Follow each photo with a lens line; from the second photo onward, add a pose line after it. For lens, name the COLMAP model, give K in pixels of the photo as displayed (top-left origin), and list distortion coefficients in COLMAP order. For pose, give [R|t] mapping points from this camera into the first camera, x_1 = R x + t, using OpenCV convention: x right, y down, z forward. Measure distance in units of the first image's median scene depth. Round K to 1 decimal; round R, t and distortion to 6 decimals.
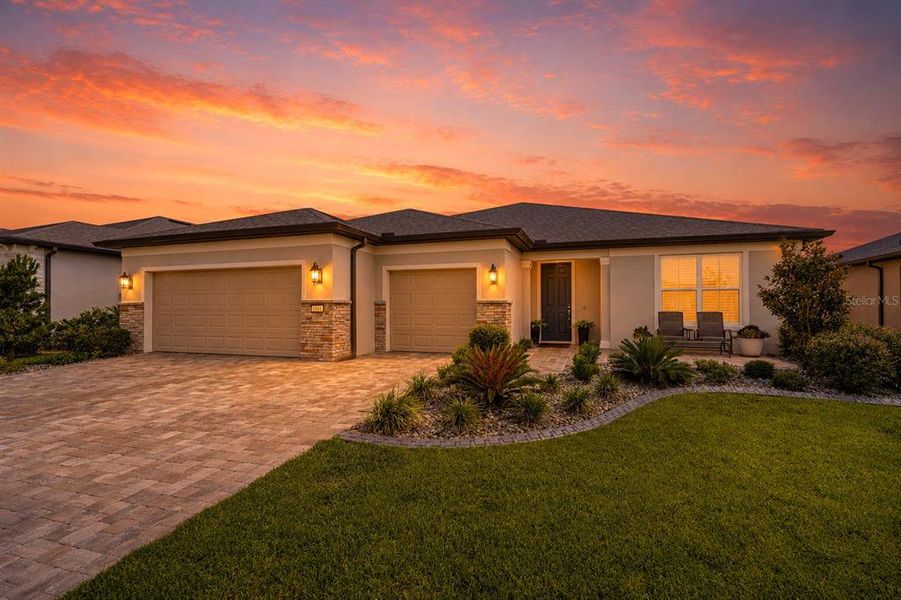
lens RADIAL K [[401.6, 0, 450.5], [0, 401.6, 300.0], [0, 0, 1]] dist [0.000913, 0.000291]
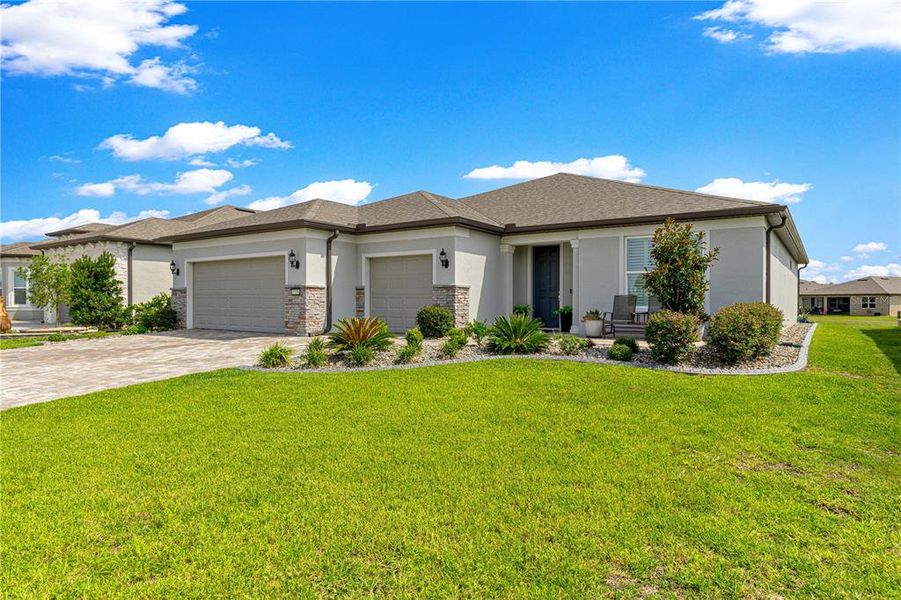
lens RADIAL K [[545.9, 0, 450.5], [0, 545.9, 300.0], [0, 0, 1]] dist [-0.001107, -0.000229]
pose [[0.954952, 0.004839, -0.296722, 0.502042], [0.001141, 0.999800, 0.019977, 0.011490], [0.296759, -0.019416, 0.954755, -0.347881]]
